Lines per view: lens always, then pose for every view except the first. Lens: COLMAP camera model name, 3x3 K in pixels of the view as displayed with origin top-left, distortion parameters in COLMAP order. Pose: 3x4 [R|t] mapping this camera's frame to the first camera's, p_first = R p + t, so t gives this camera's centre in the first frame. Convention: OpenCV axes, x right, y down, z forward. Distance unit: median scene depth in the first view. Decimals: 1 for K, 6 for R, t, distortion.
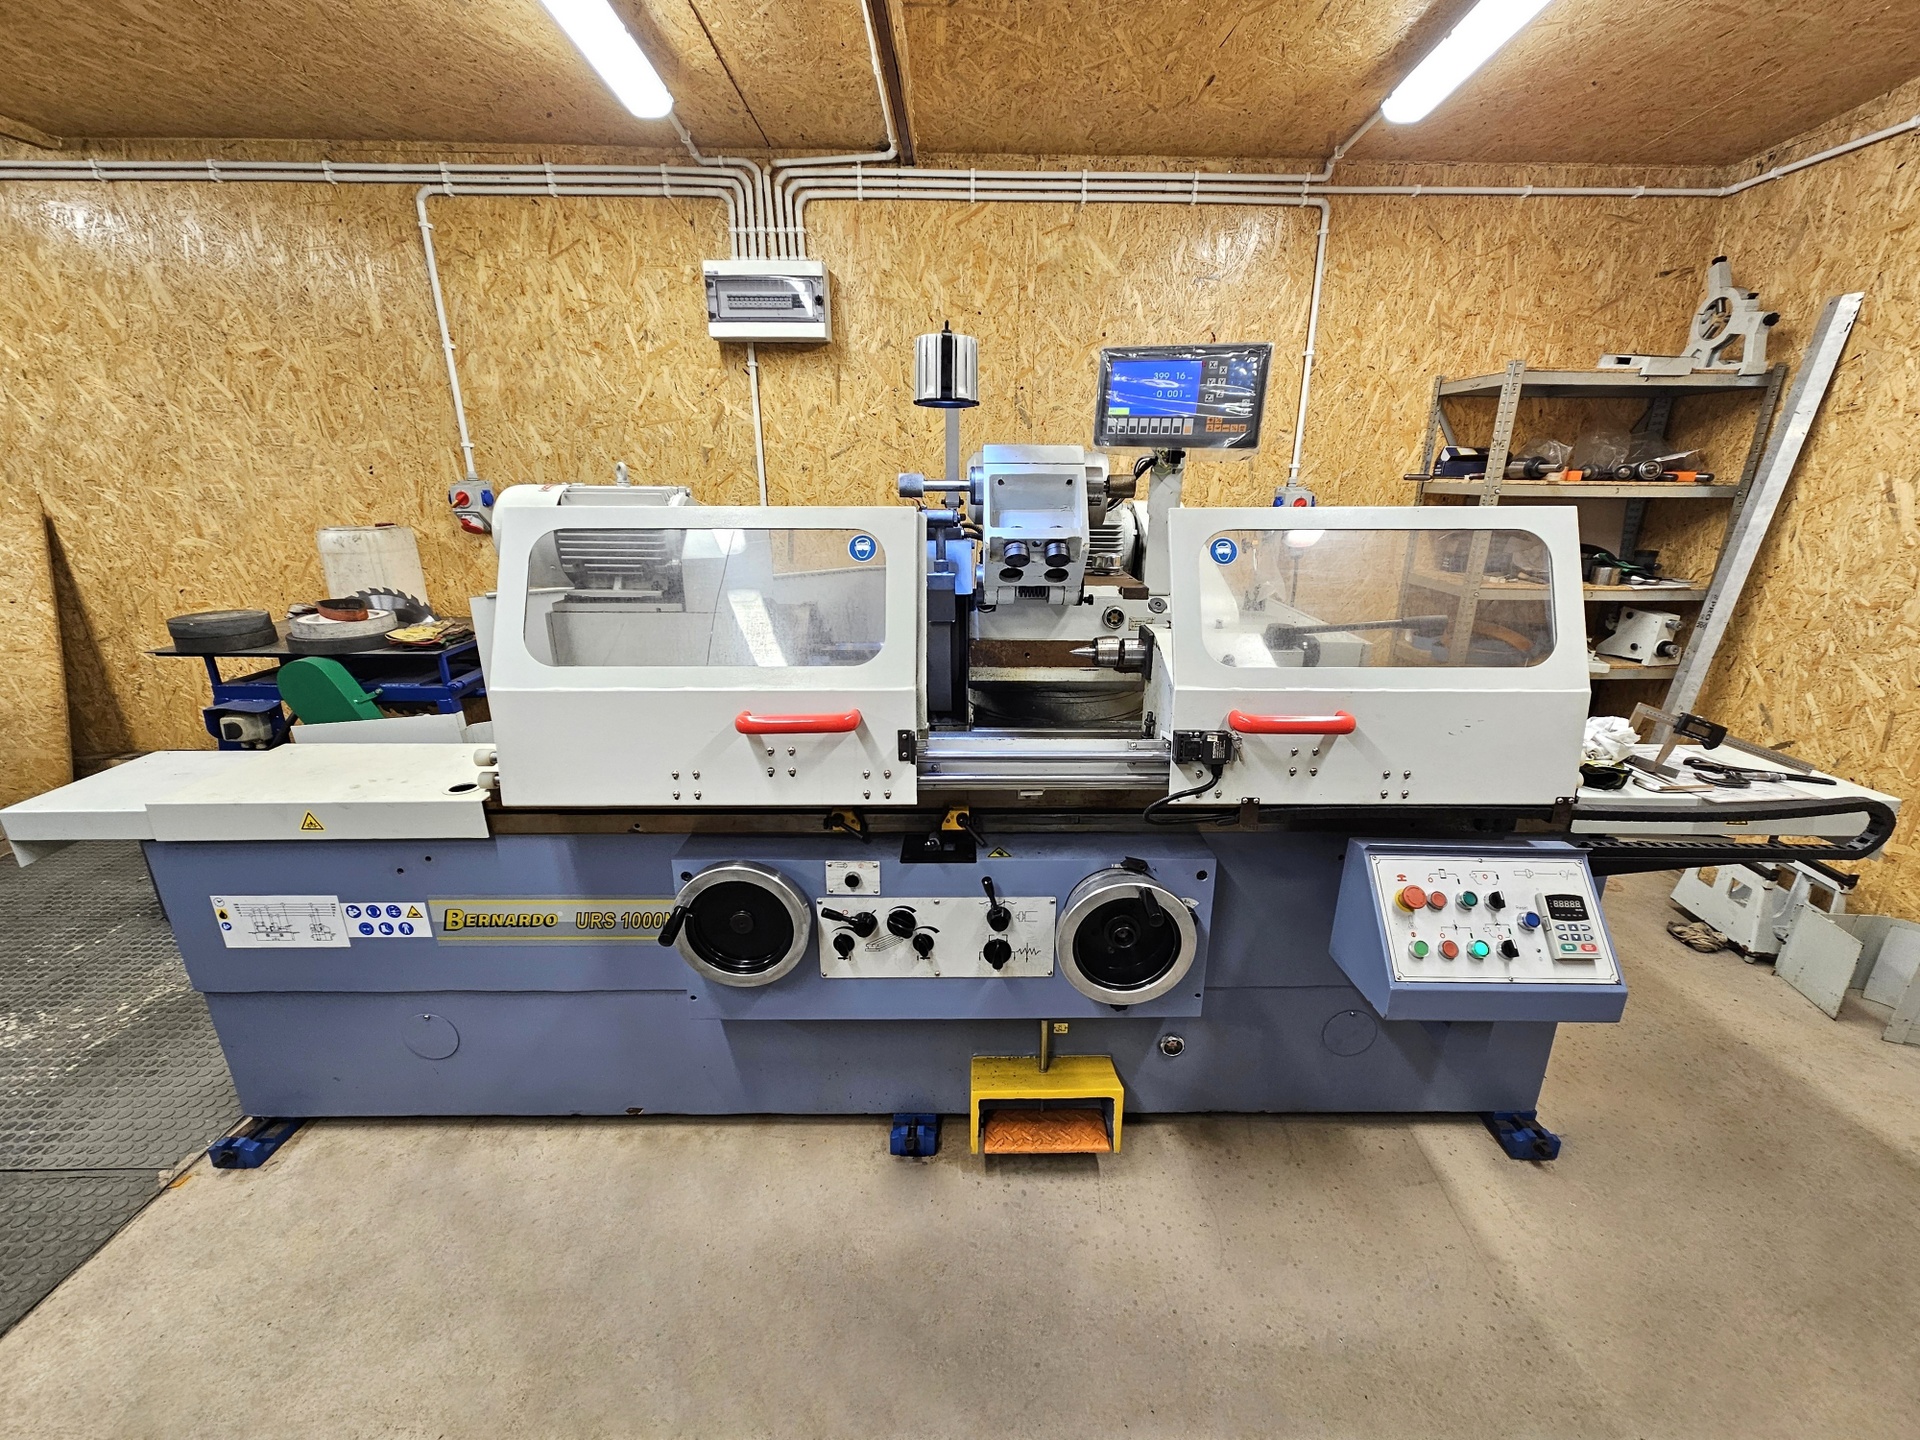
lens RADIAL K [[766.3, 0, 973.4], [0, 766.3, 729.1], [0, 0, 1]] dist [-0.001881, -0.000489]
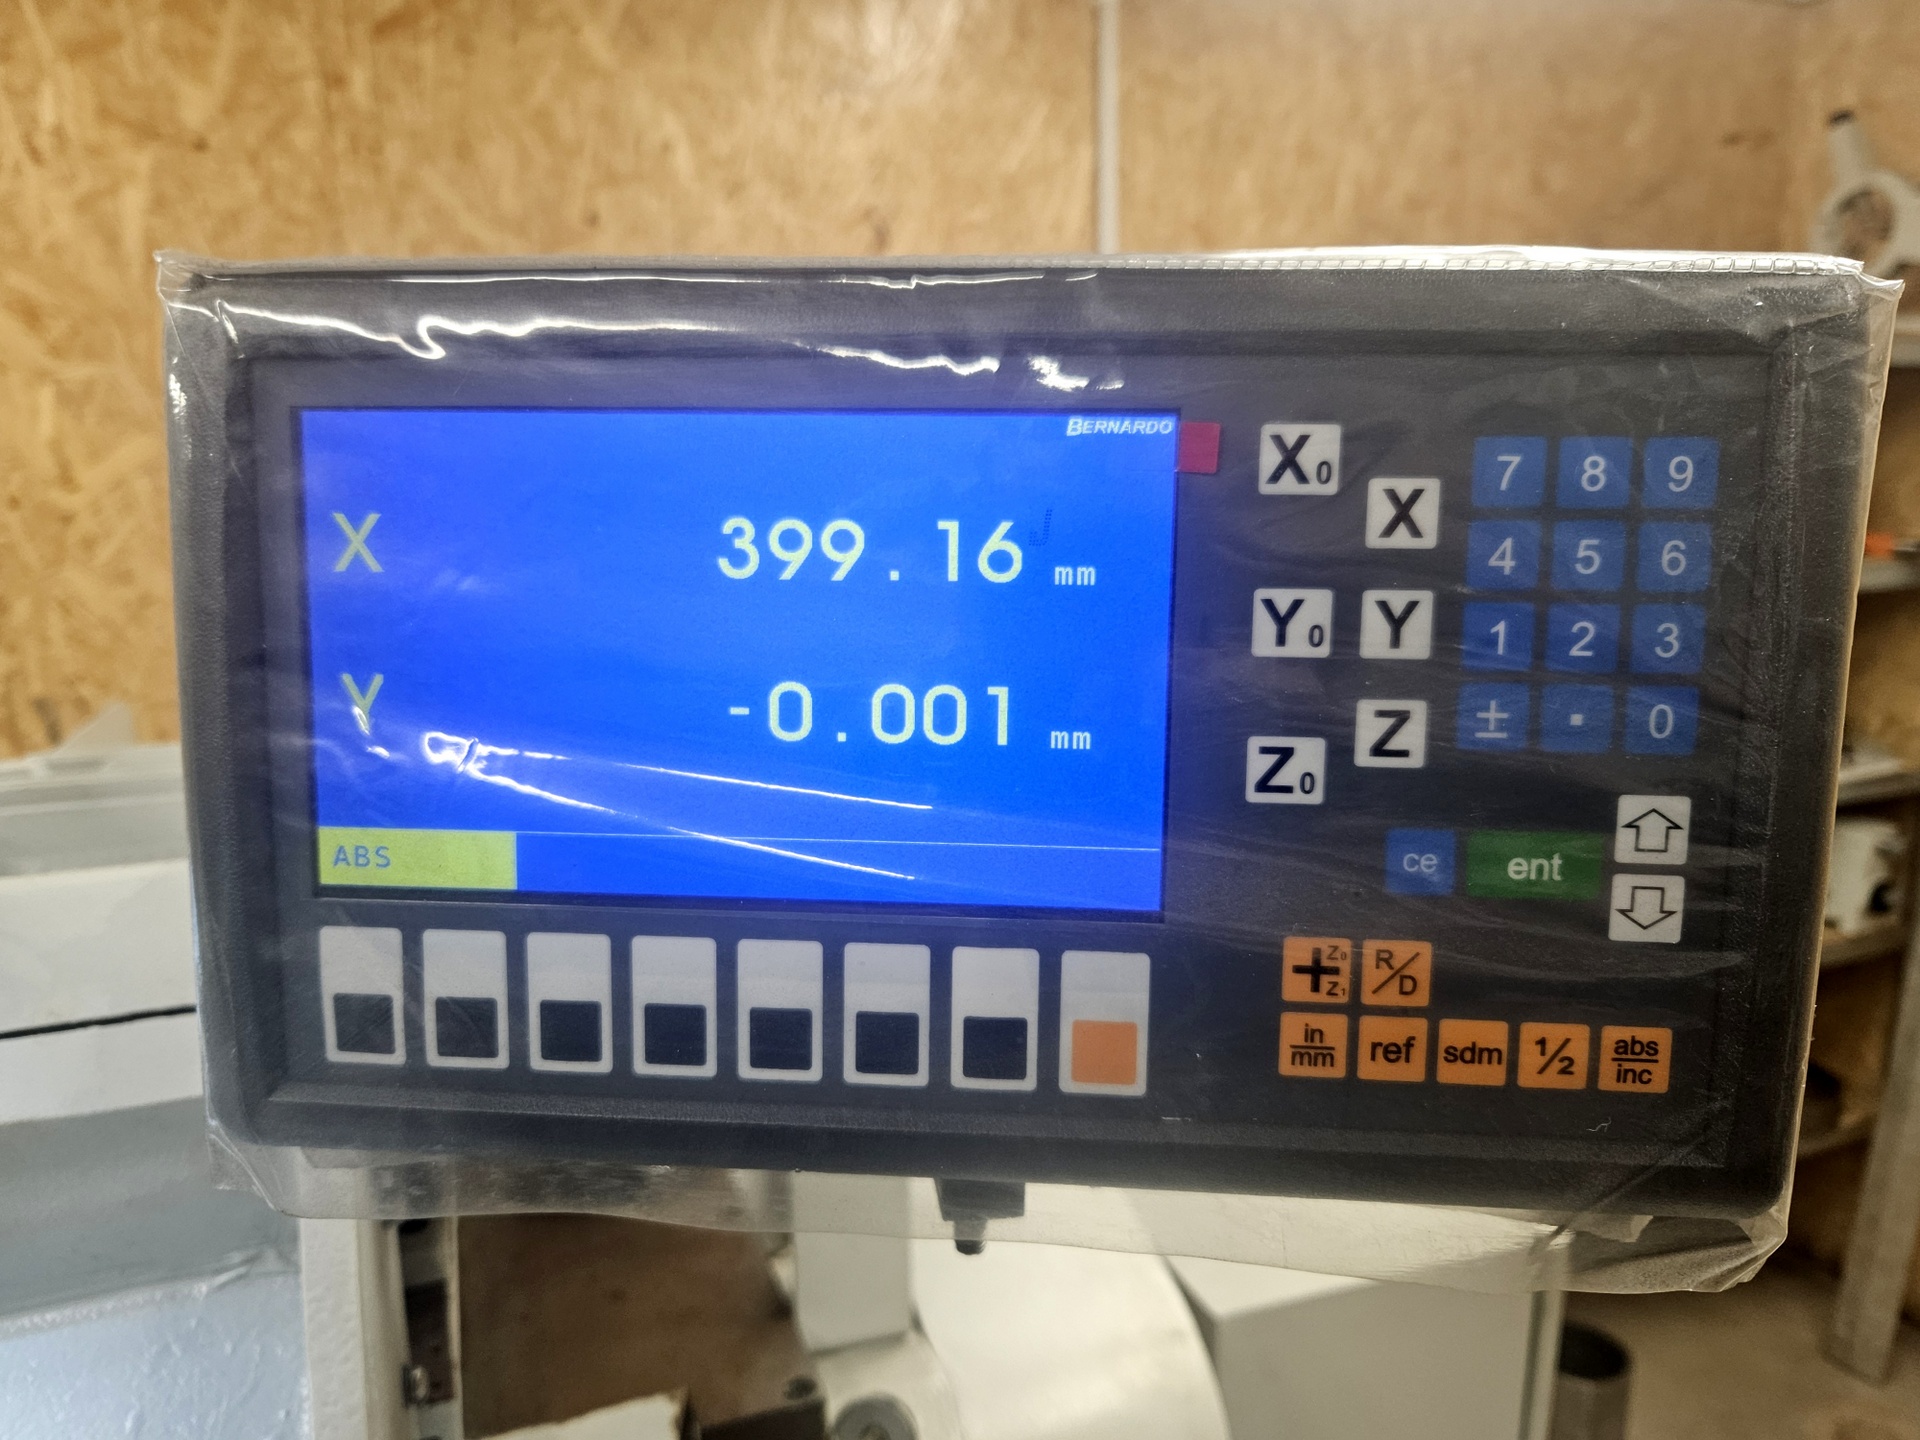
lens RADIAL K [[1355.1, 0, 934.6], [0, 1355.1, 757.4], [0, 0, 1]] dist [0.032373, -0.034185]
pose [[0.941904, -0.092740, 0.322825, 0.173262], [0.127037, 0.988093, -0.086799, -0.354489], [-0.310932, 0.122767, 0.942470, 0.706950]]
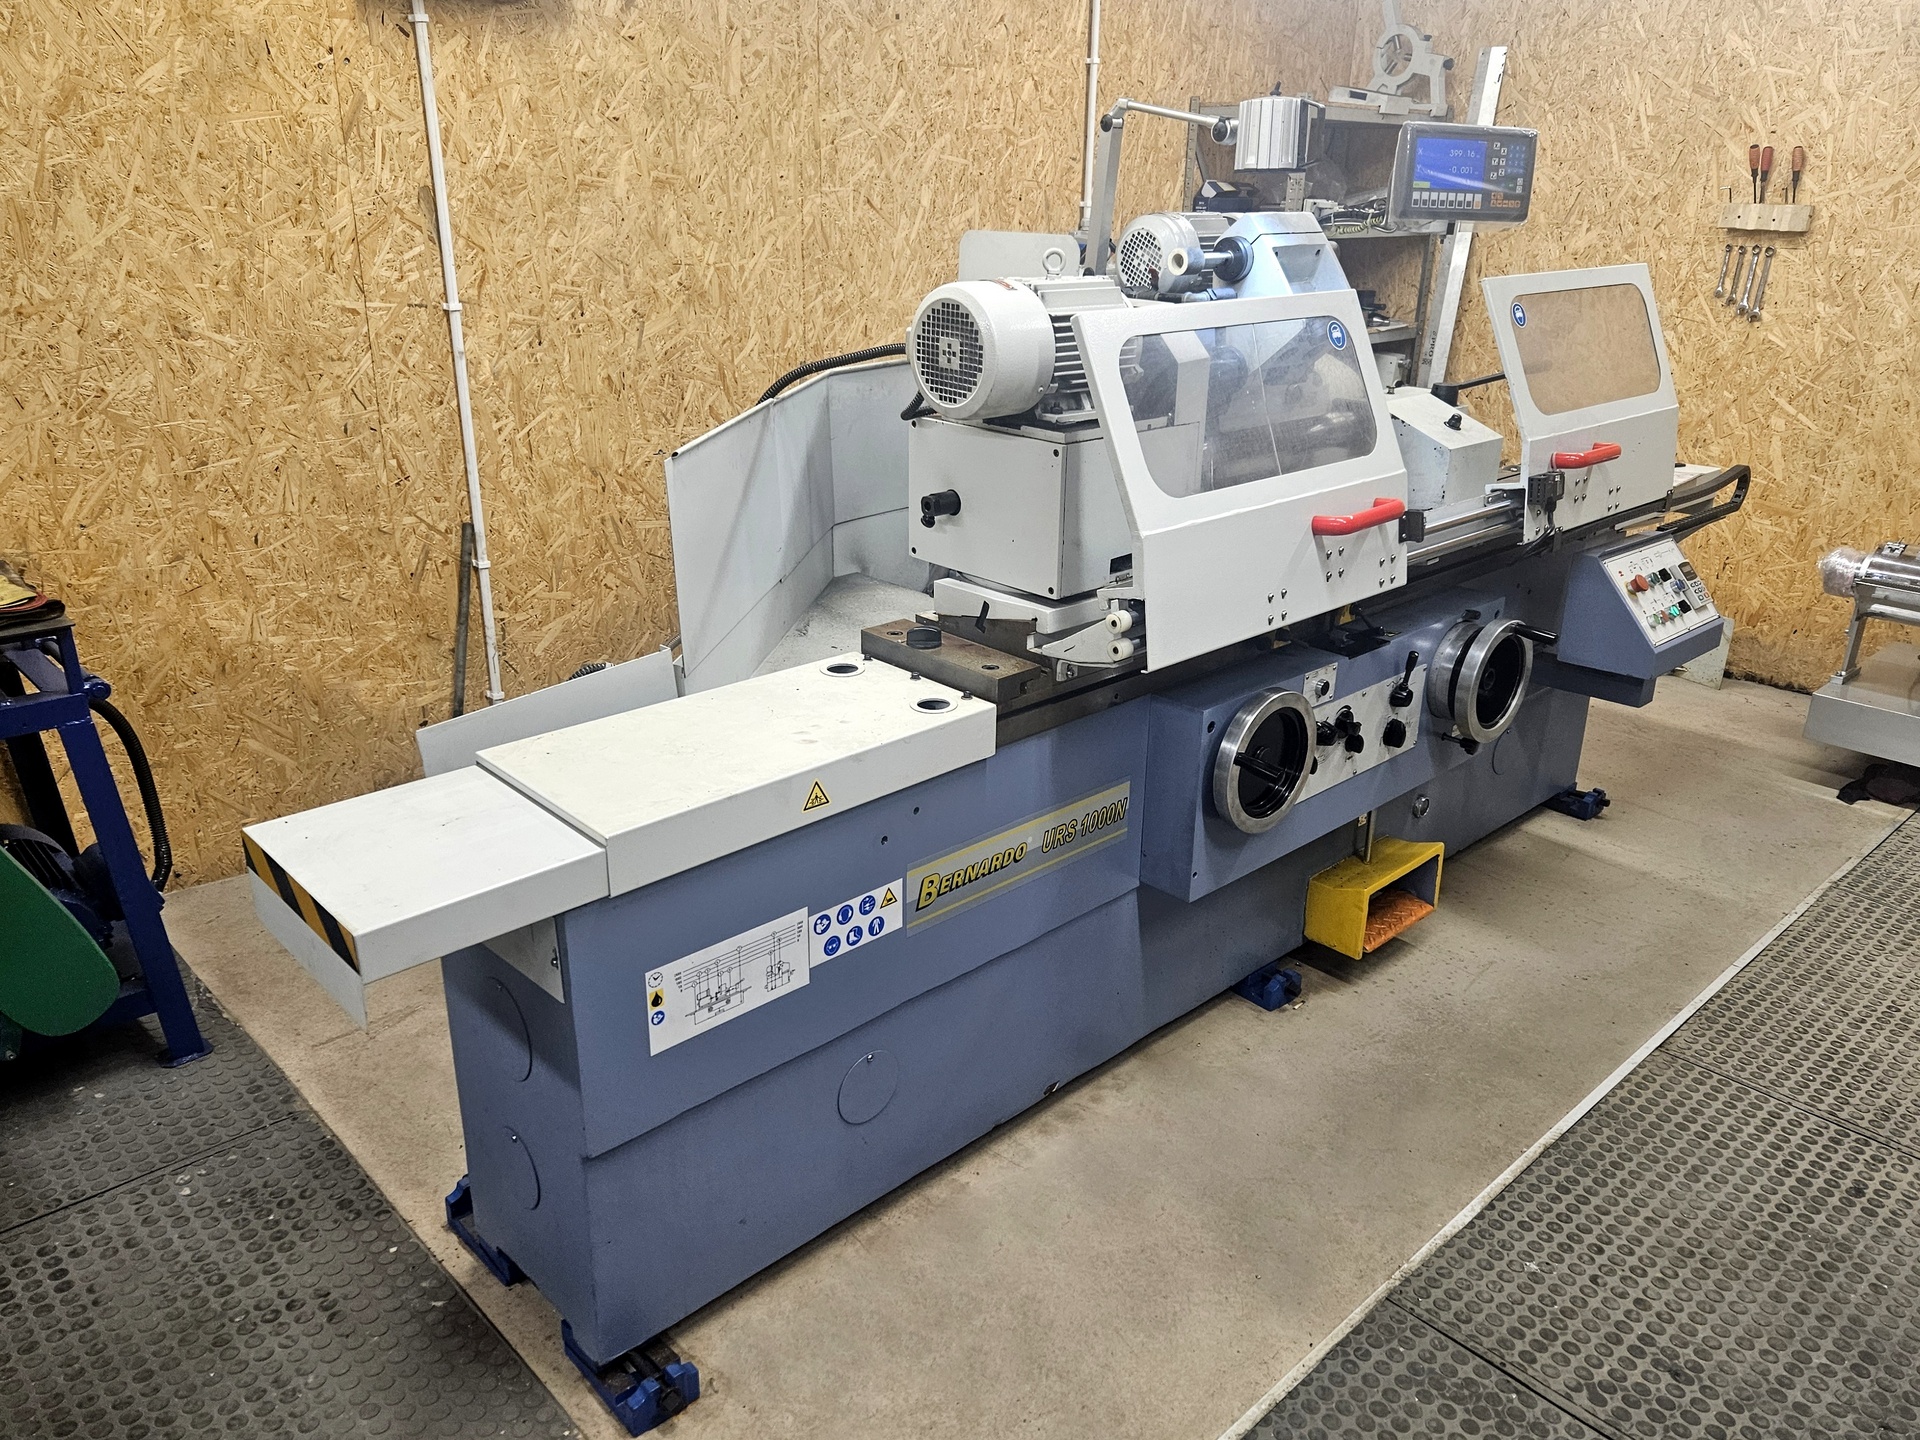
lens RADIAL K [[1355.1, 0, 961.9], [0, 1355.1, 731.2], [0, 0, 1]] dist [0.032373, -0.034185]
pose [[0.741270, -0.245579, 0.624668, -1.416316], [0.199825, 0.969207, 0.143905, -0.075852], [-0.640772, 0.018152, 0.767516, -0.007213]]
